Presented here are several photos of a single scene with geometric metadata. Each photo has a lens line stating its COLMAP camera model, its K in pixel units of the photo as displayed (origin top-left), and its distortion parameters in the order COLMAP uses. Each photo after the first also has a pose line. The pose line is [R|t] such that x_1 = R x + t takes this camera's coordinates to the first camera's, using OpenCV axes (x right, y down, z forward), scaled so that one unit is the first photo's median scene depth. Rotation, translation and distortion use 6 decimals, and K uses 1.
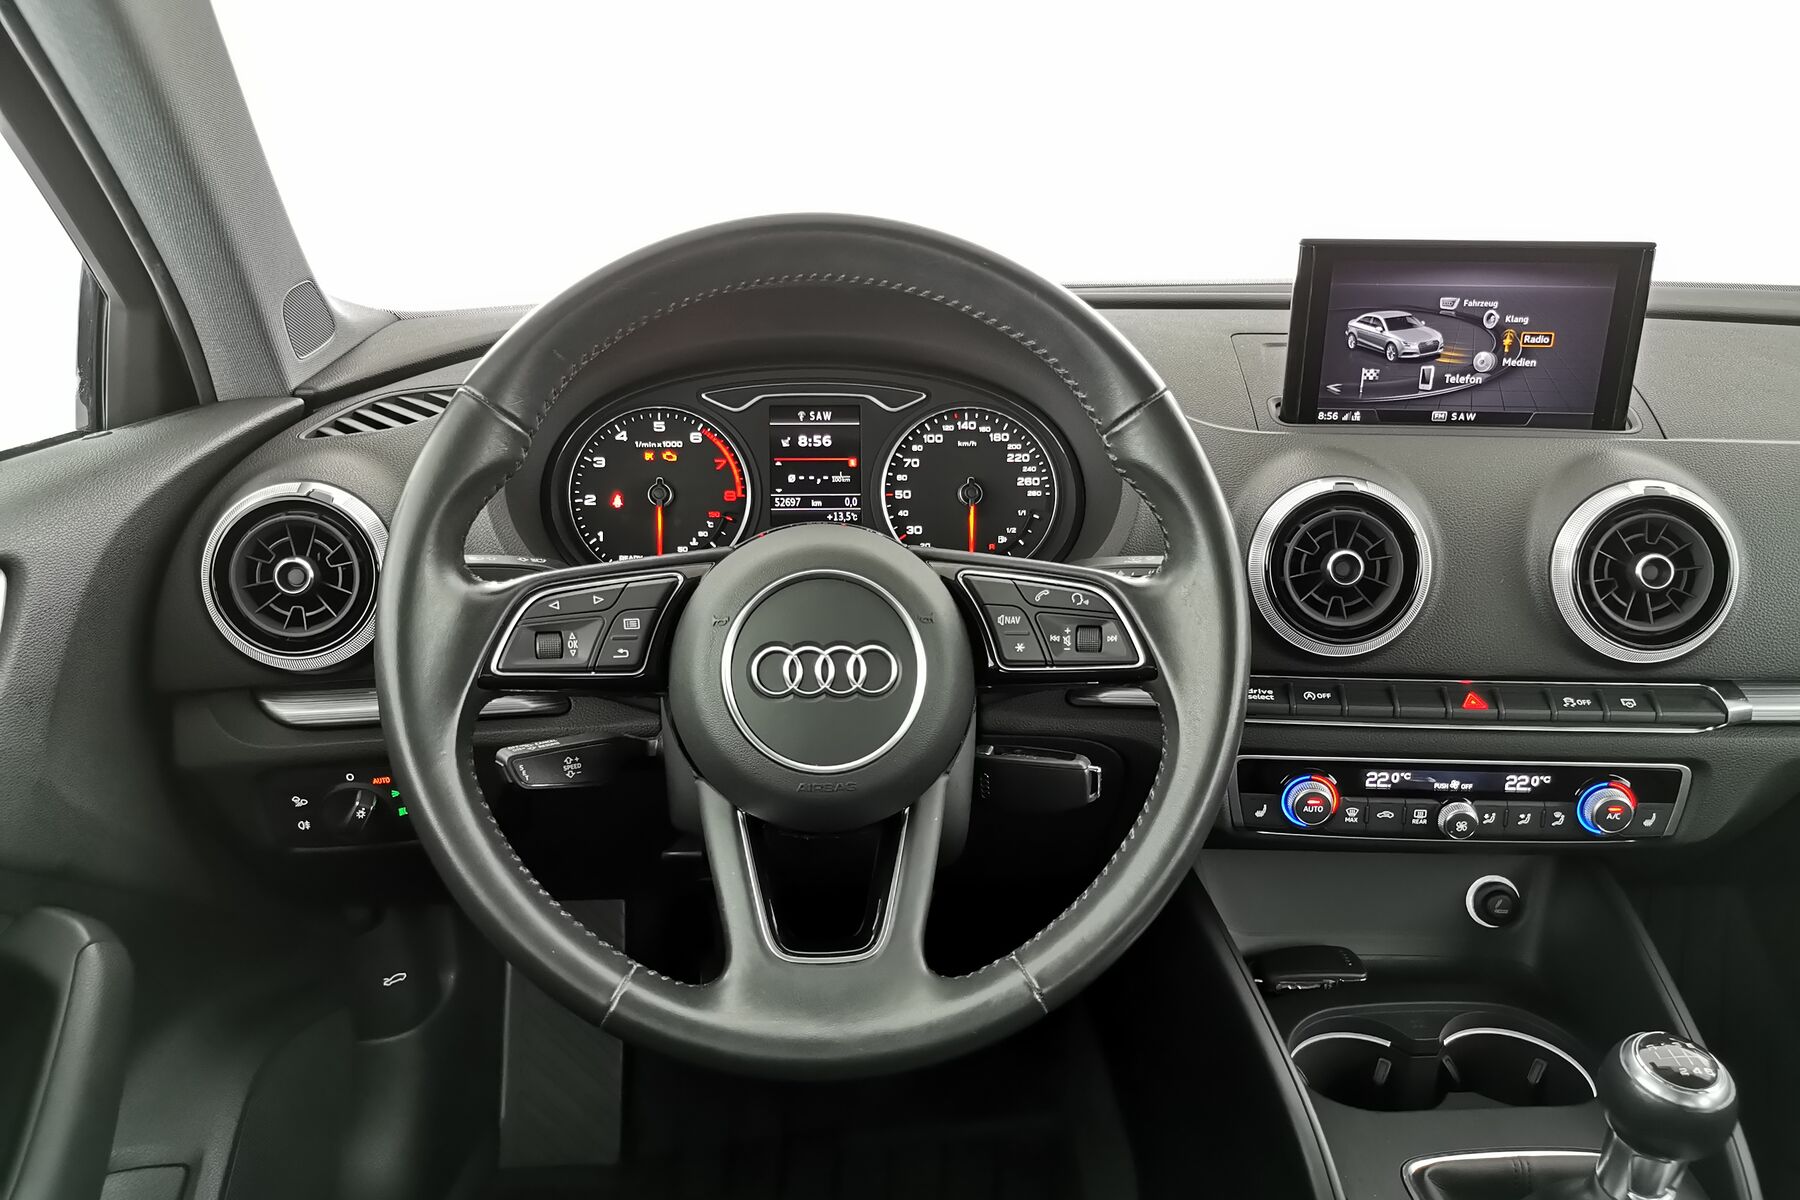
lens RADIAL K [[1404.5, 0, 894.5], [0, 1404.5, 593.7], [0, 0, 1]] dist [0.024725, -0.016234]
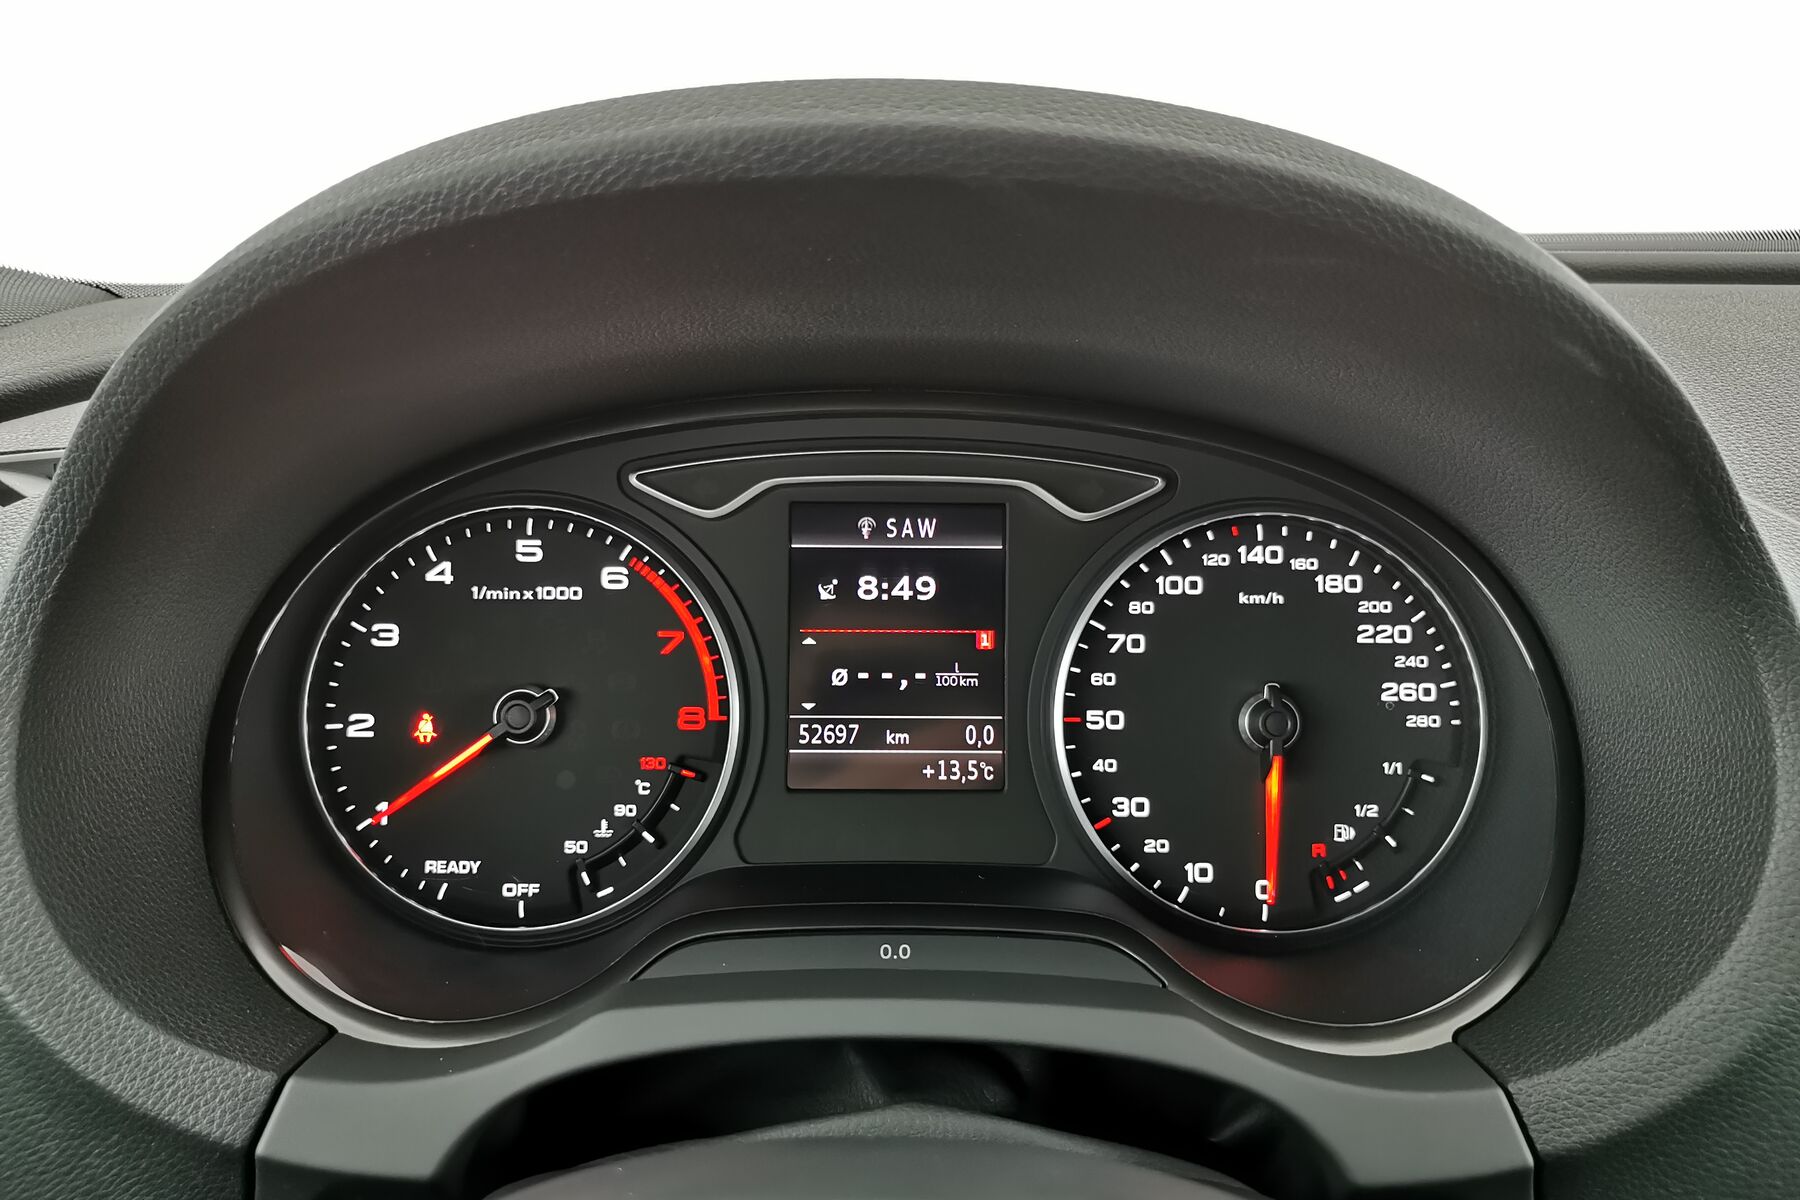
lens RADIAL K [[1404.5, 0, 901.5], [0, 1404.5, 601.5], [0, 0, 1]] dist [0.024725, -0.016234]
pose [[0.997326, 0.018509, -0.070700, -0.026507], [-0.018530, 0.999828, 0.000364, -0.109722], [0.070695, 0.000947, 0.997498, 0.606685]]
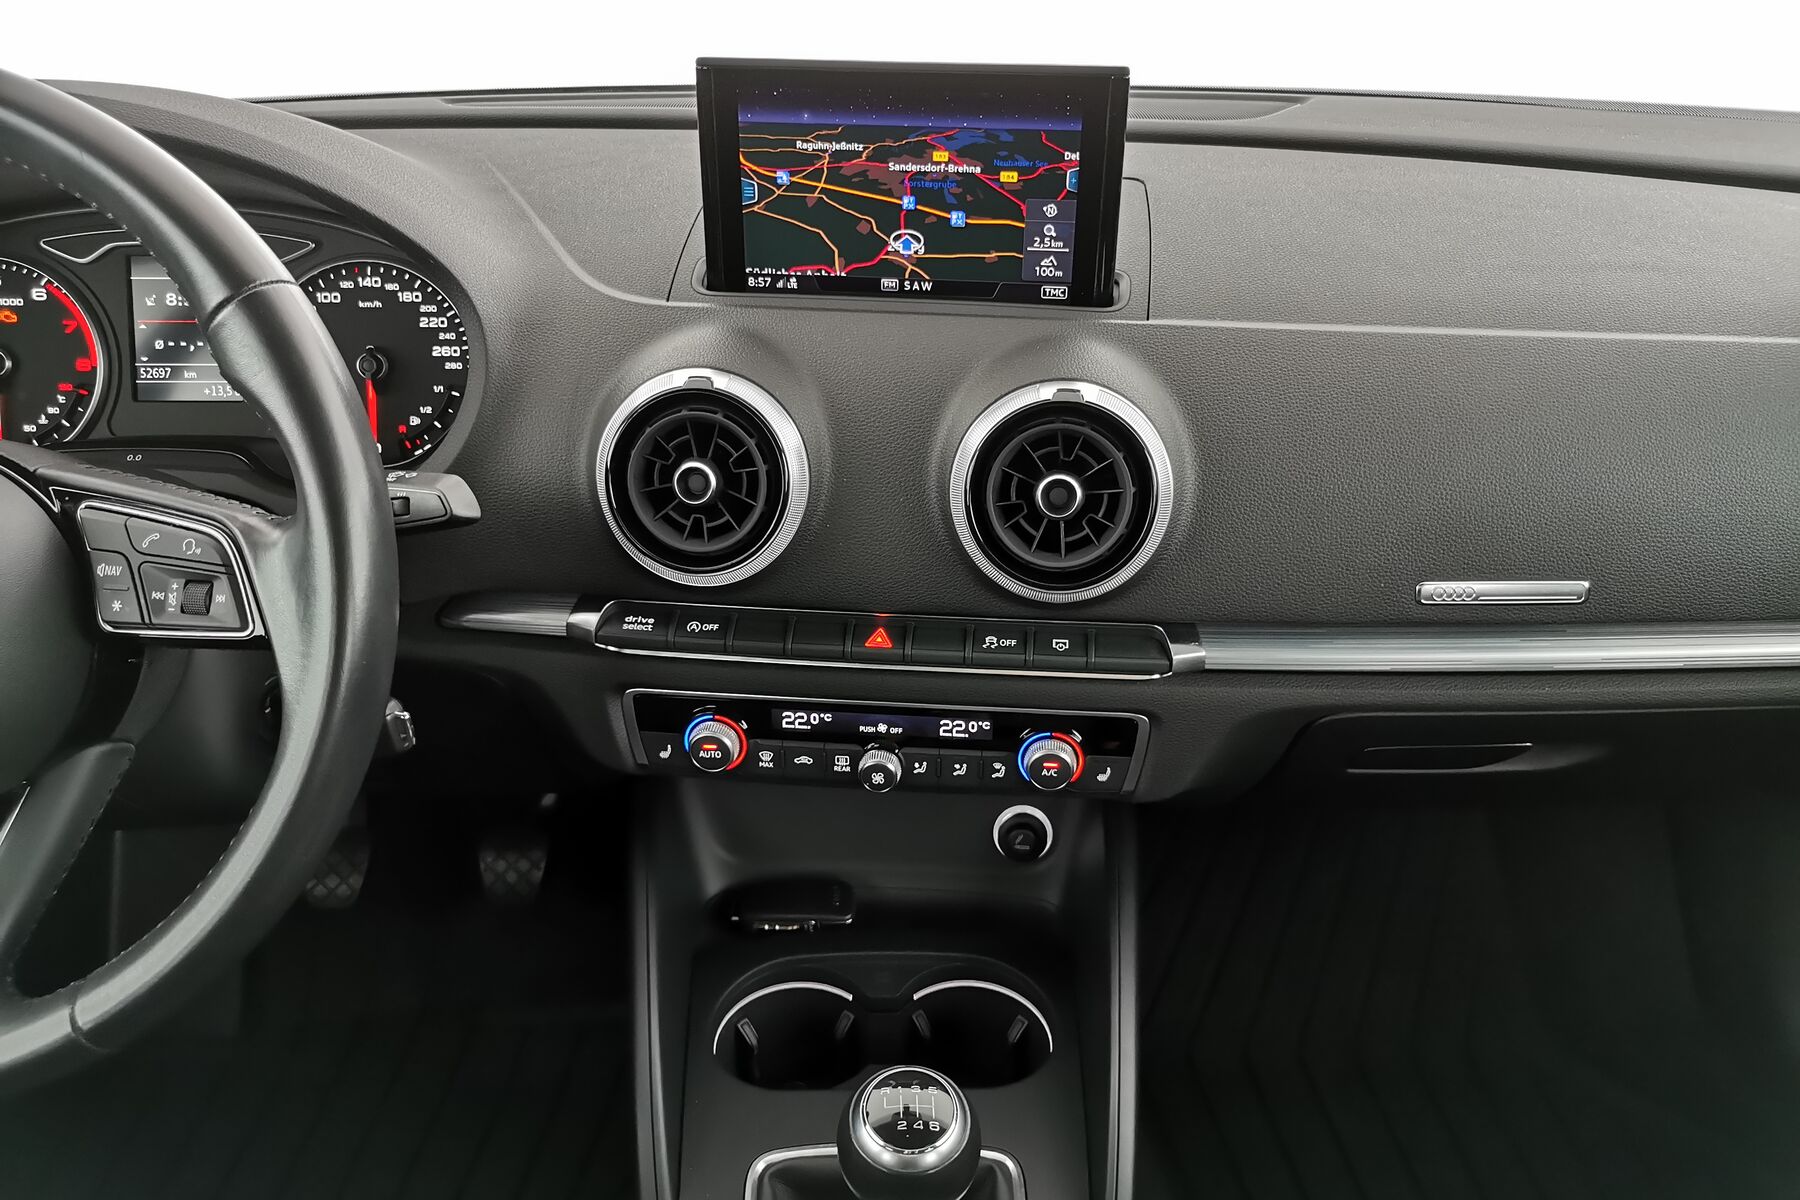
lens RADIAL K [[1404.5, 0, 900.5], [0, 1404.5, 590.5], [0, 0, 1]] dist [0.024725, -0.016234]
pose [[0.998847, 0.020711, -0.043303, 0.429104], [-0.013838, 0.988072, 0.153372, -0.075415], [0.045963, -0.152596, 0.987219, 0.166254]]
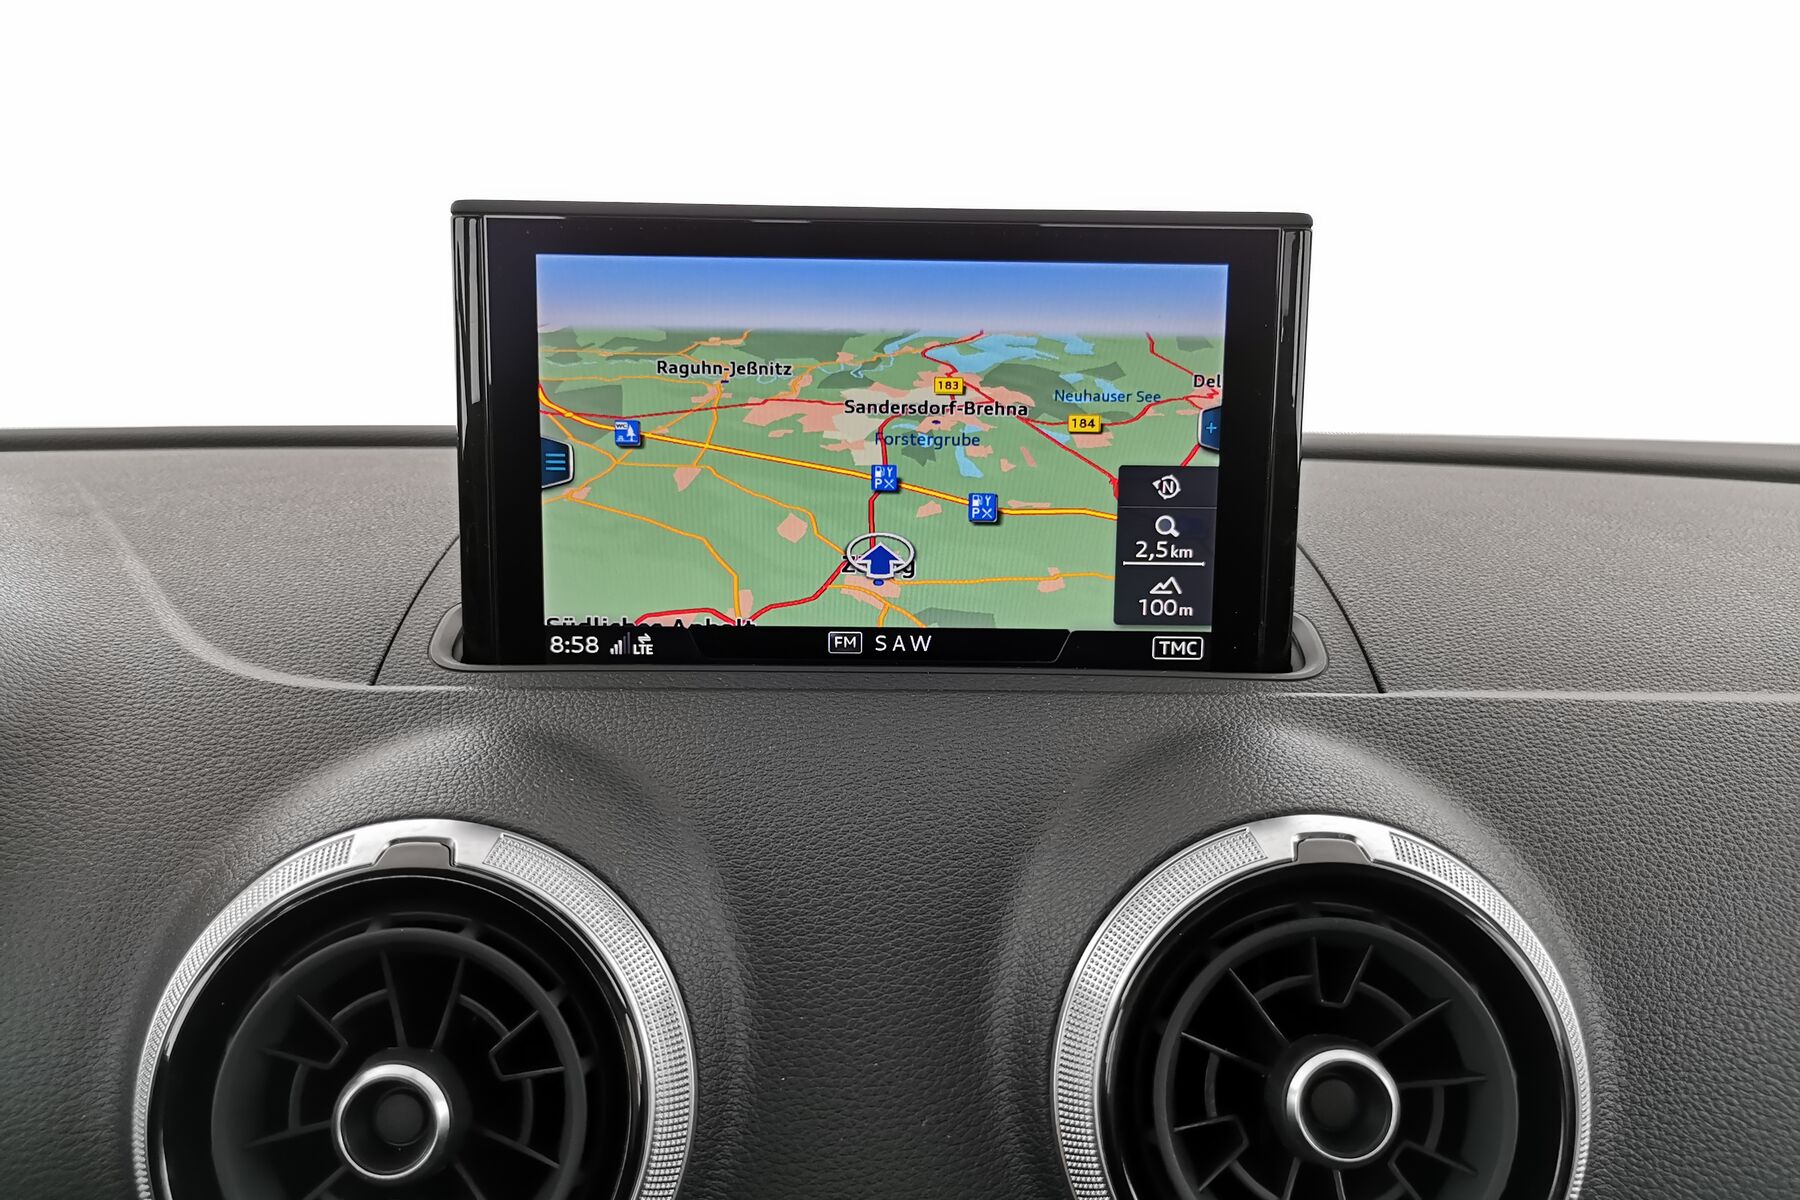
lens RADIAL K [[1404.5, 0, 903.8], [0, 1404.5, 613.3], [0, 0, 1]] dist [0.024725, -0.016234]
pose [[0.995810, -0.009118, 0.090988, 0.364390], [0.024047, 0.986107, -0.164359, -0.067319], [-0.088225, 0.165859, 0.982195, 0.598701]]
